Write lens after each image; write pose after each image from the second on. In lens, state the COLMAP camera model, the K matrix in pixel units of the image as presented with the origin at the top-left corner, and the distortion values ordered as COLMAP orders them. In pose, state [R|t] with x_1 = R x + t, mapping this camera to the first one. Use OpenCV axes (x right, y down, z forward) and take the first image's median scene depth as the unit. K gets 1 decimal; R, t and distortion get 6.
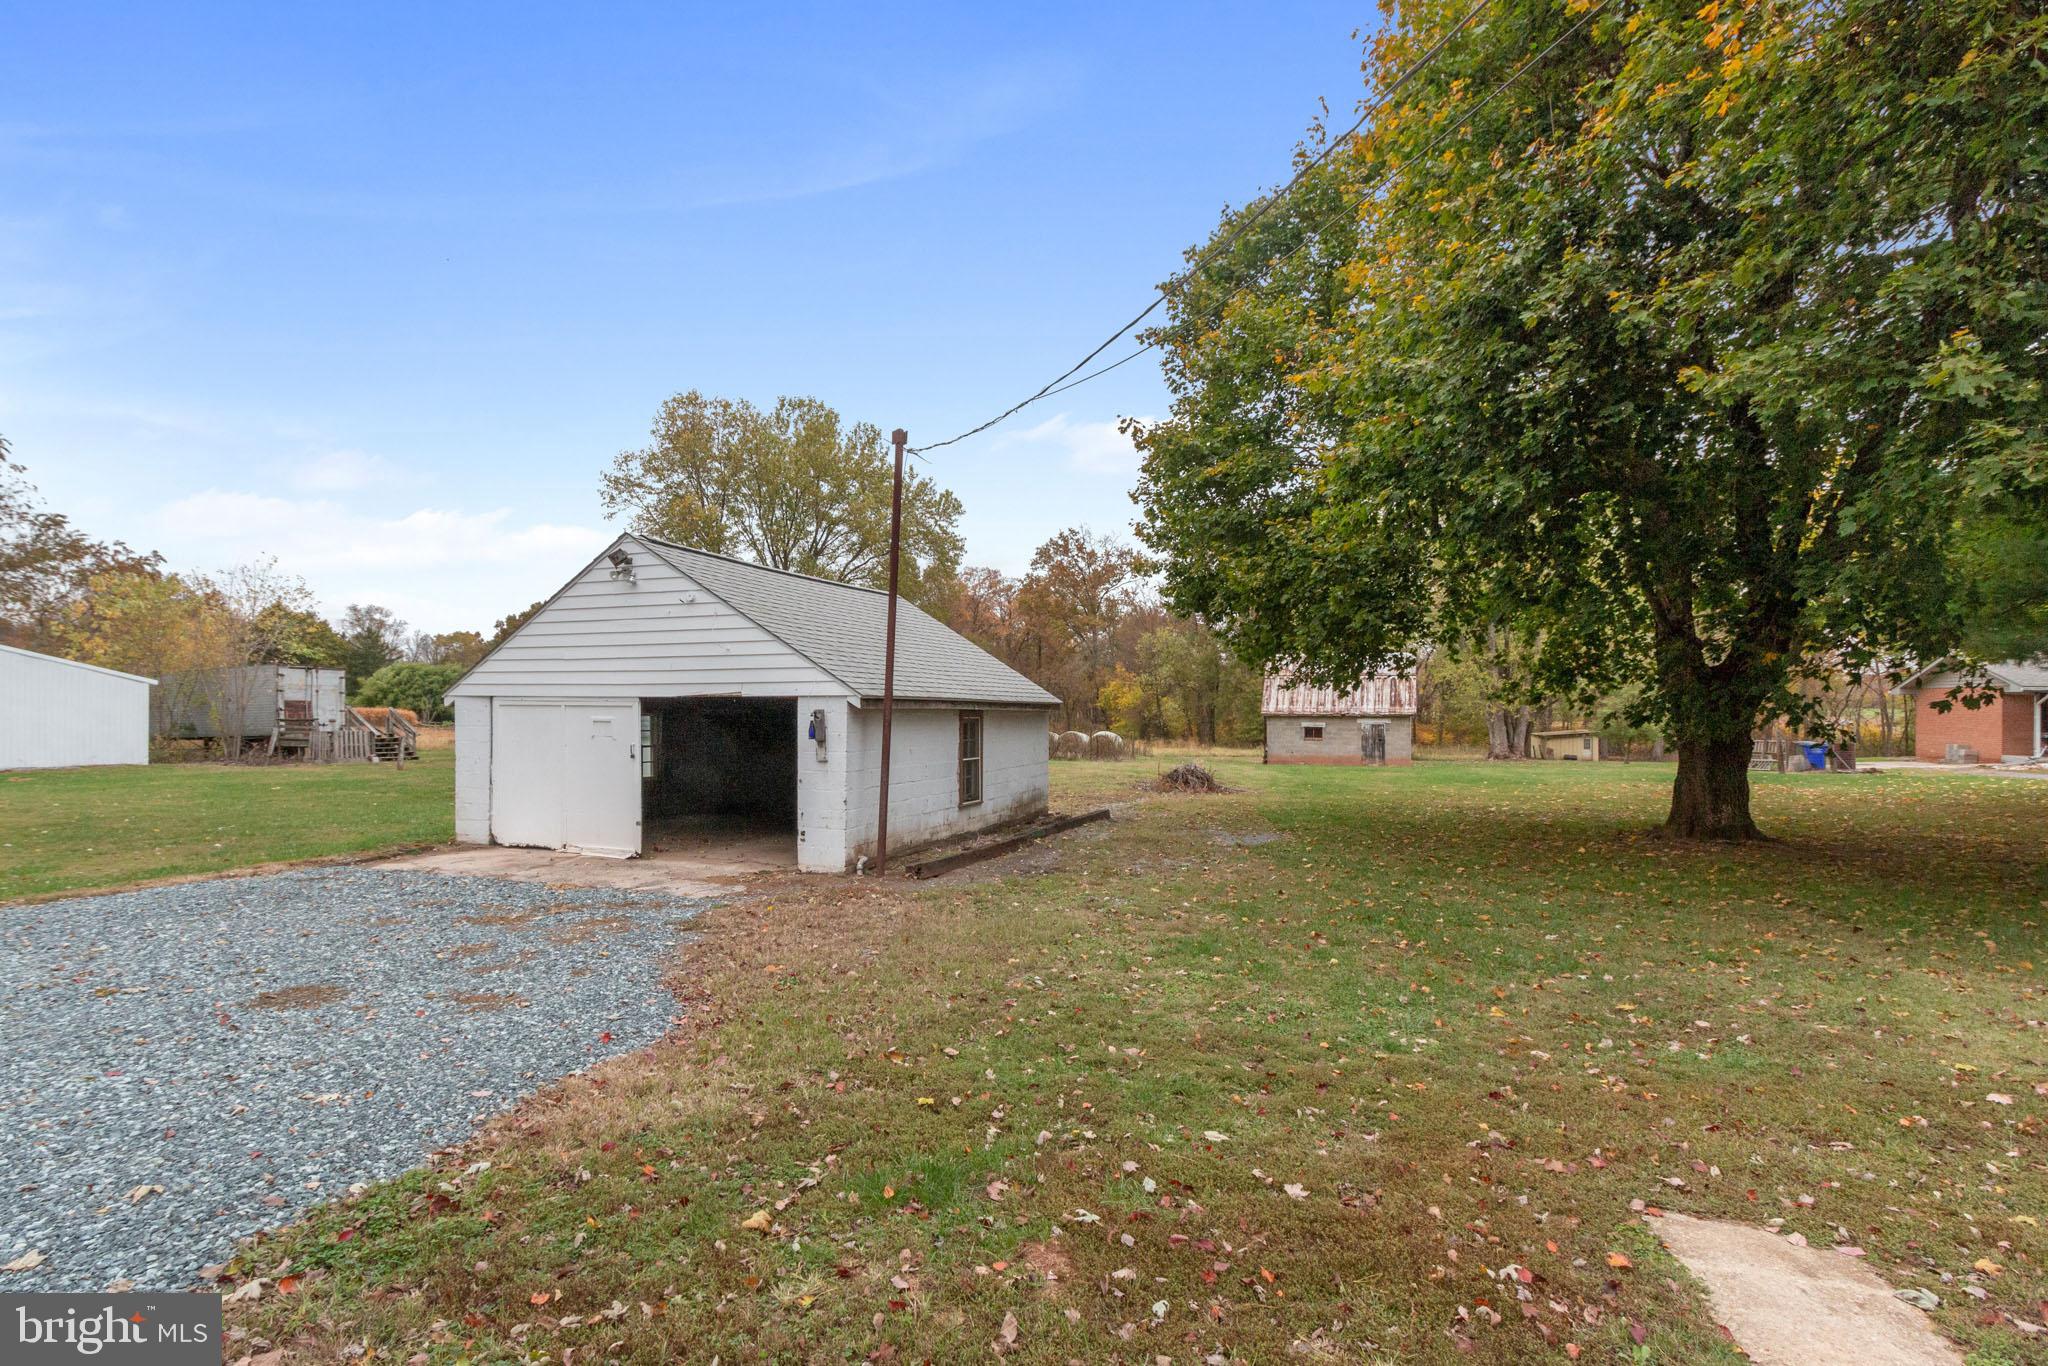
lens RADIAL K [[953.1, 0, 976.8], [0, 953.1, 692.9], [0, 0, 1]] dist [0.000024, 0.000270]
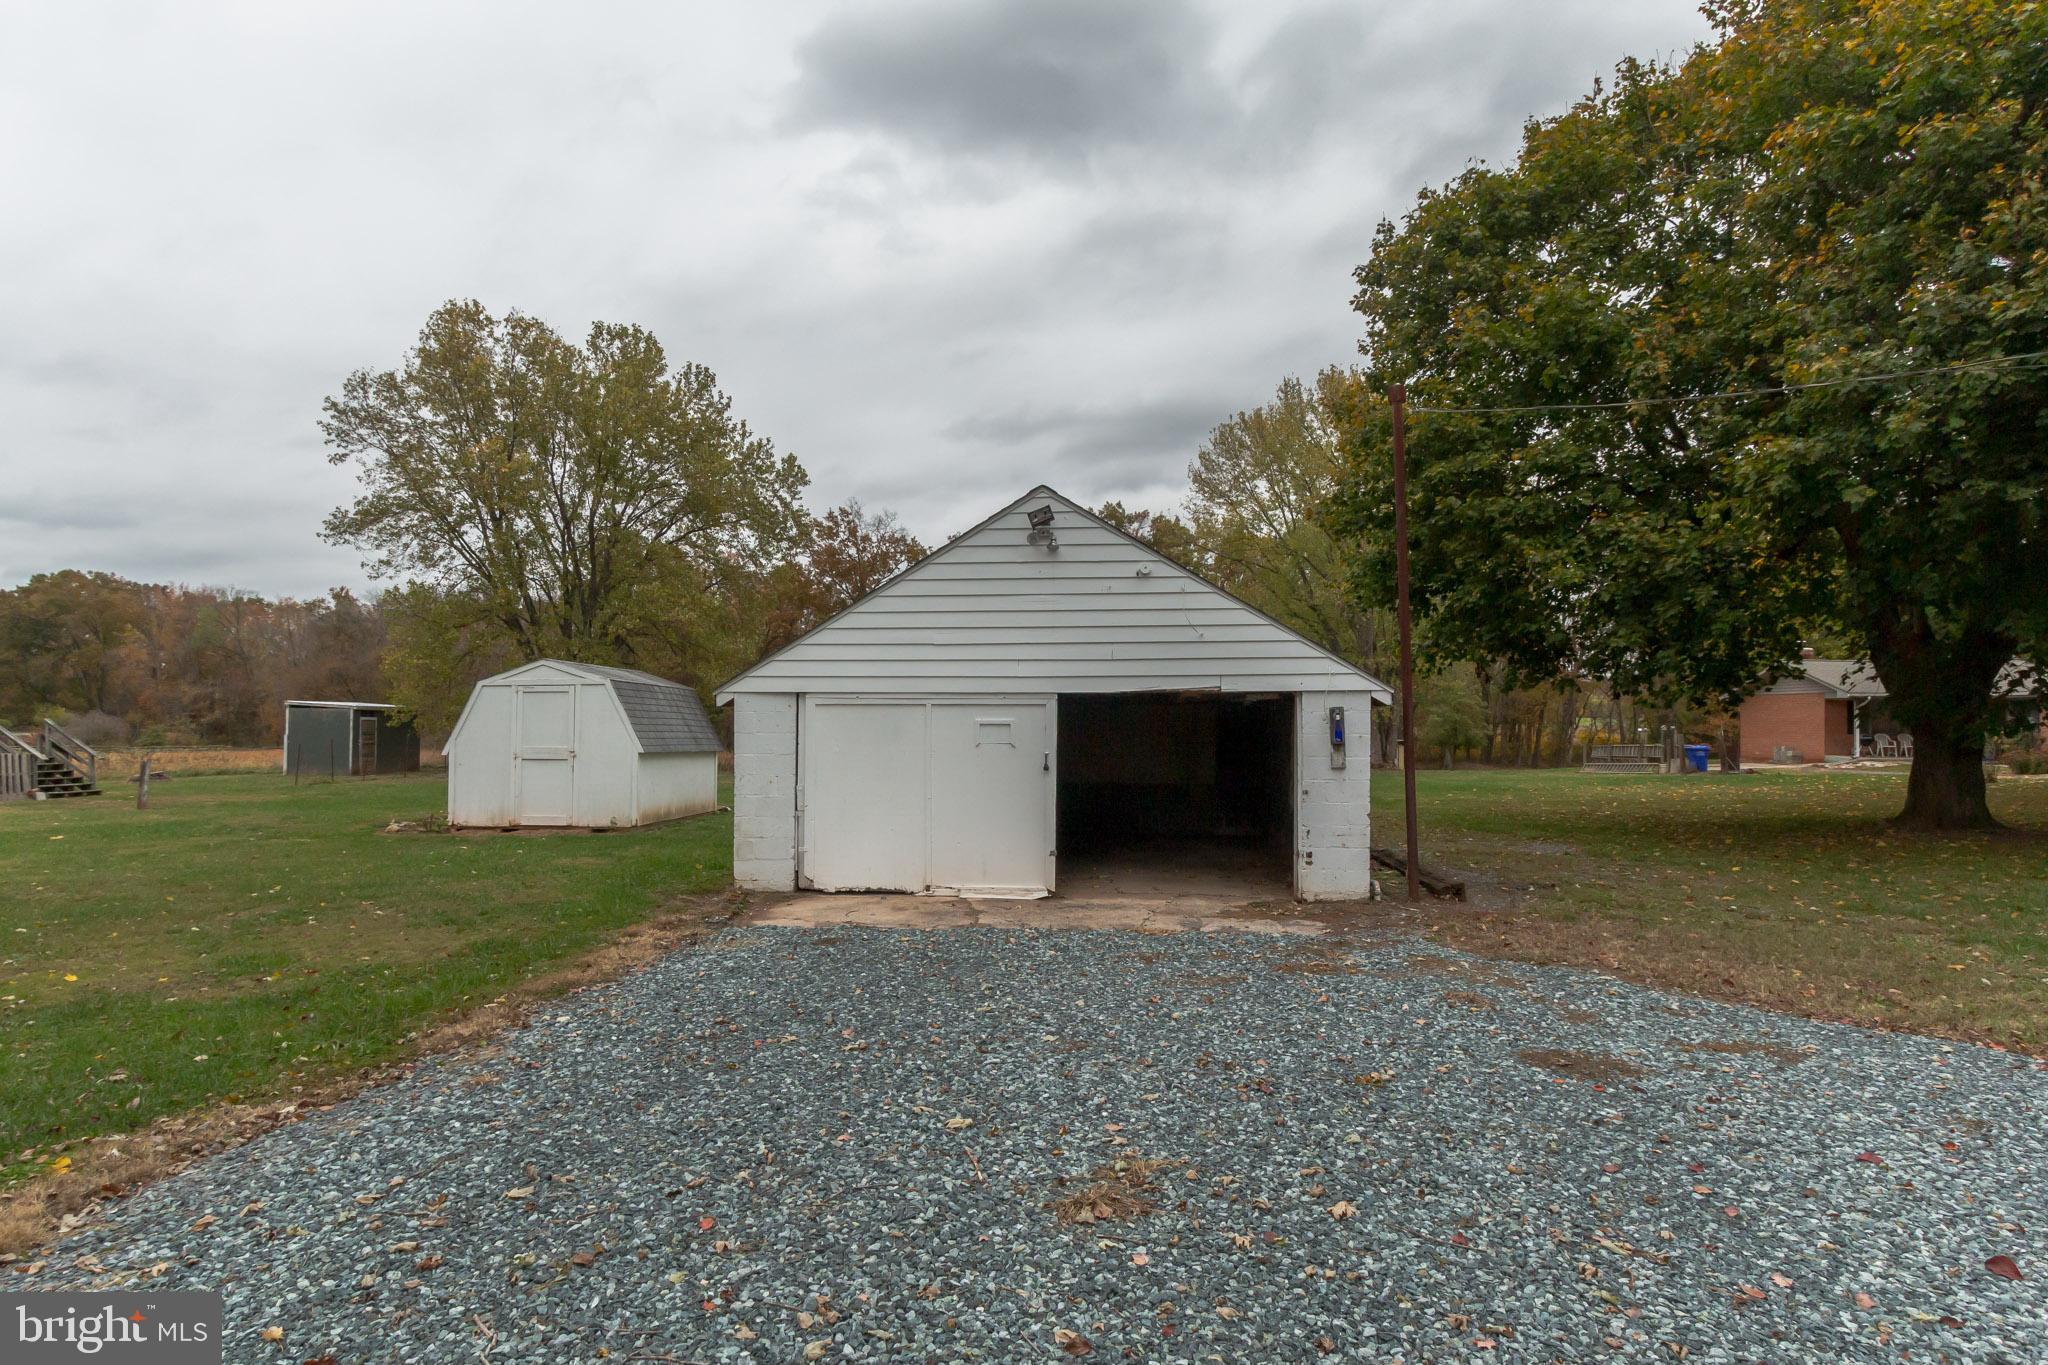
lens RADIAL K [[1112.8, 0, 1024.0], [0, 1112.8, 682.5], [0, 0, 1]] dist [0.003604, 0.000876]
pose [[0.955872, 0.004821, 0.293745, -0.601359], [0.000403, 0.999843, -0.017721, 0.010970], [-0.293784, 0.017057, 0.955720, 0.114975]]
